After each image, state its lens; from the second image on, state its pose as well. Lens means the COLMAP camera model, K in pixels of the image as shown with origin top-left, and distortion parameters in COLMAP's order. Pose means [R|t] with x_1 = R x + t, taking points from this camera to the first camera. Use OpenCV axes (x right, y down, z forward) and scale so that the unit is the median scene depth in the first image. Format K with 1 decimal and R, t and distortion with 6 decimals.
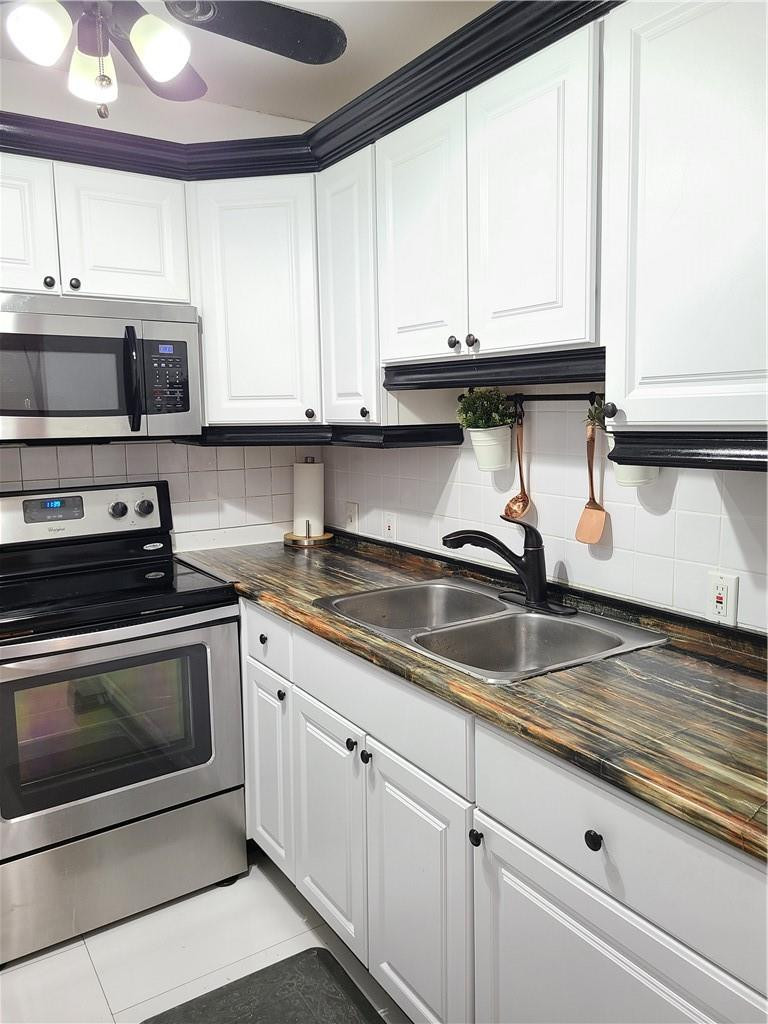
lens RADIAL K [[781.5, 0, 384.0], [0, 781.5, 512.0], [0, 0, 1]] dist [0.044113, -0.008488]
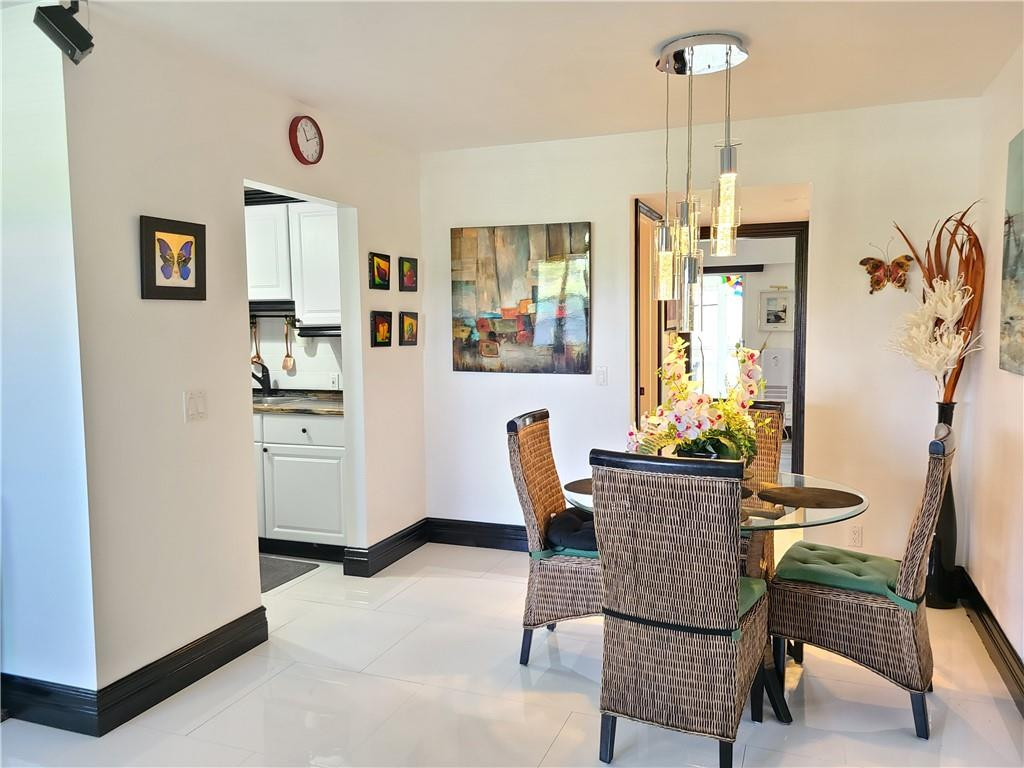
lens RADIAL K [[781.5, 0, 512.0], [0, 781.5, 384.0], [0, 0, 1]] dist [0.044113, -0.008488]
pose [[0.813822, -0.030838, 0.580296, -0.749206], [0.068808, 0.996680, -0.043533, 0.285310], [-0.577026, 0.075357, 0.813242, -1.813773]]
